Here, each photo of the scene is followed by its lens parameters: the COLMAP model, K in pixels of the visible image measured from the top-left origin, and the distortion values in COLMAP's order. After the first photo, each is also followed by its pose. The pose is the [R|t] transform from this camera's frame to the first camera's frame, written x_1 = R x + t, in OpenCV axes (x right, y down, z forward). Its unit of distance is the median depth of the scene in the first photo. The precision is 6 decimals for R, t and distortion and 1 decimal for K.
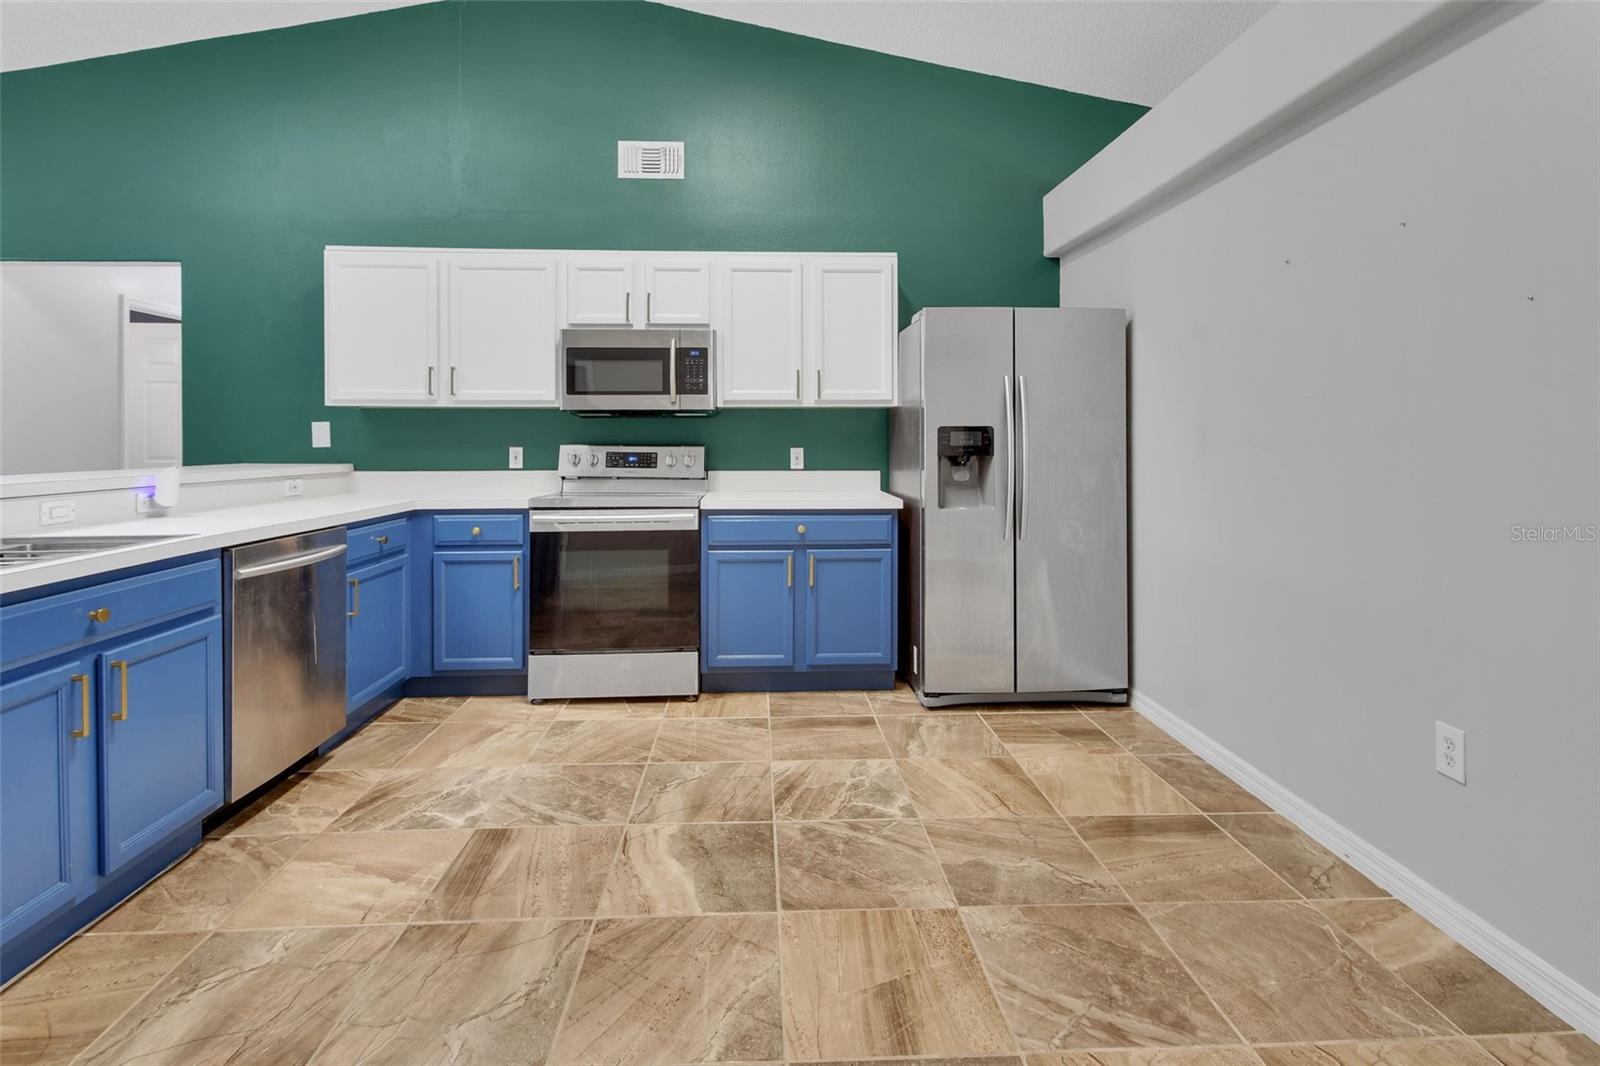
lens RADIAL K [[763.2, 0, 799.2], [0, 763.2, 444.5], [0, 0, 1]] dist [0.016154, -0.004516]
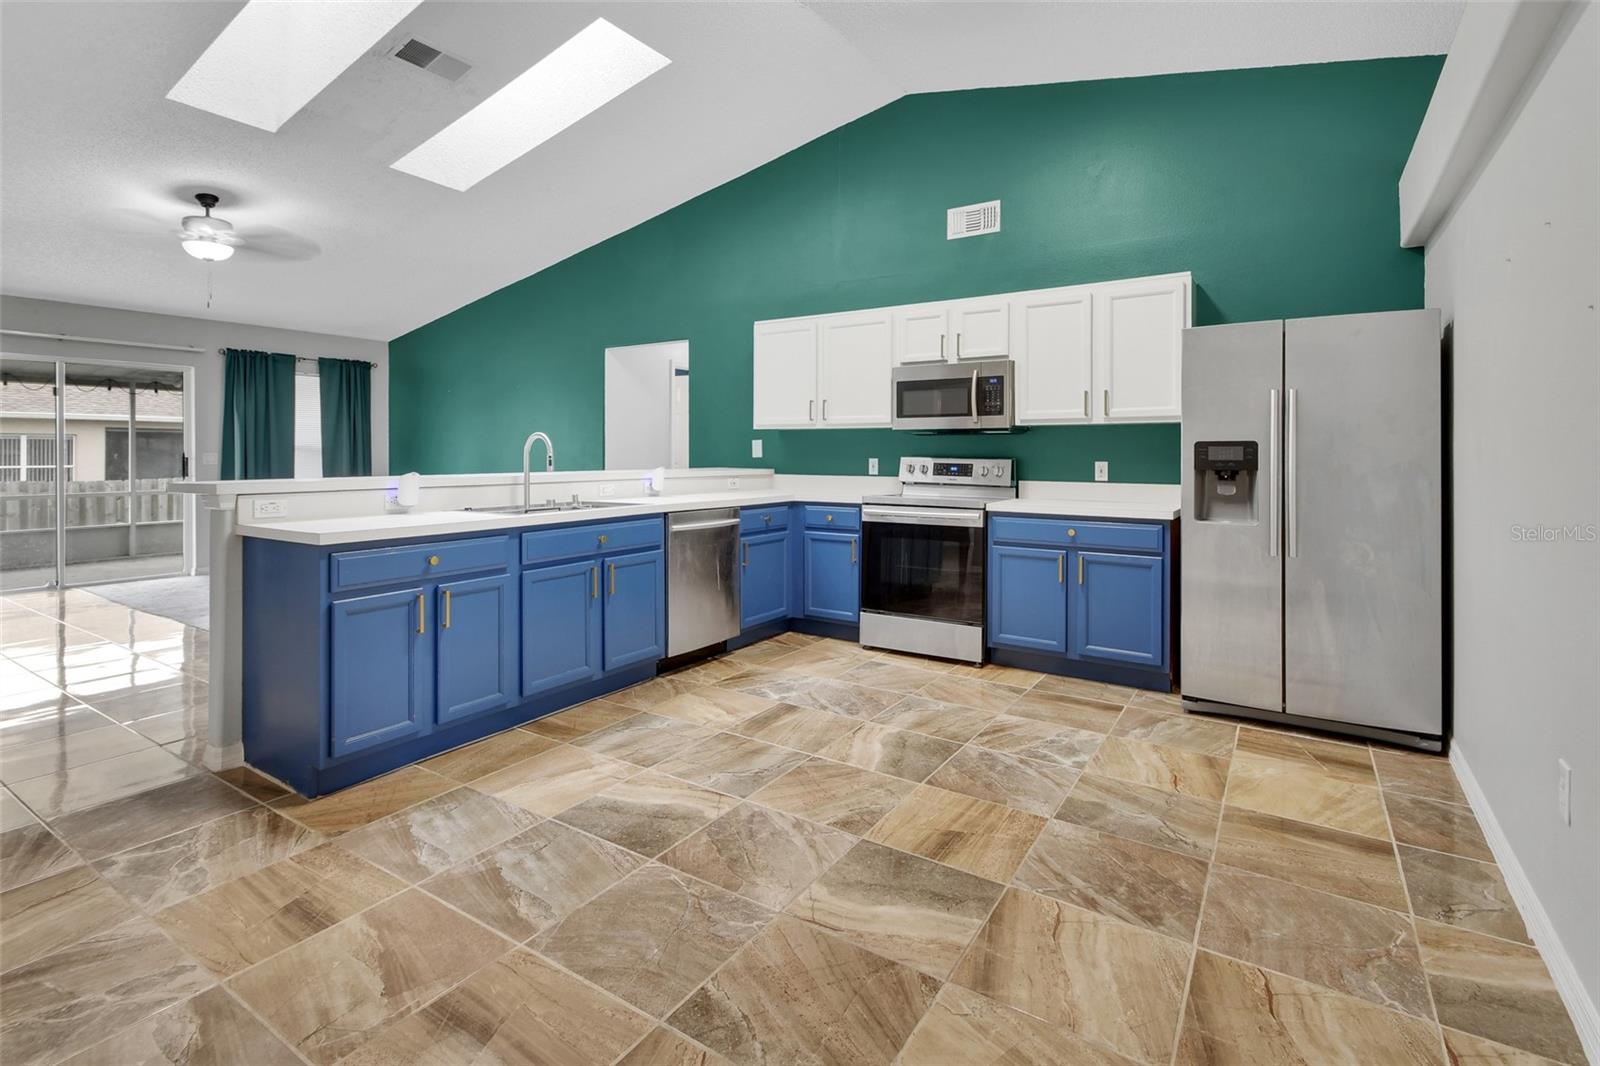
lens RADIAL K [[763.2, 0, 791.2], [0, 763.2, 458.5], [0, 0, 1]] dist [0.016154, -0.004516]
pose [[0.808177, 0.008745, -0.588875, 0.351353], [-0.007987, 0.999961, 0.003887, -0.000405], [0.588886, 0.001562, 0.808215, -0.170432]]
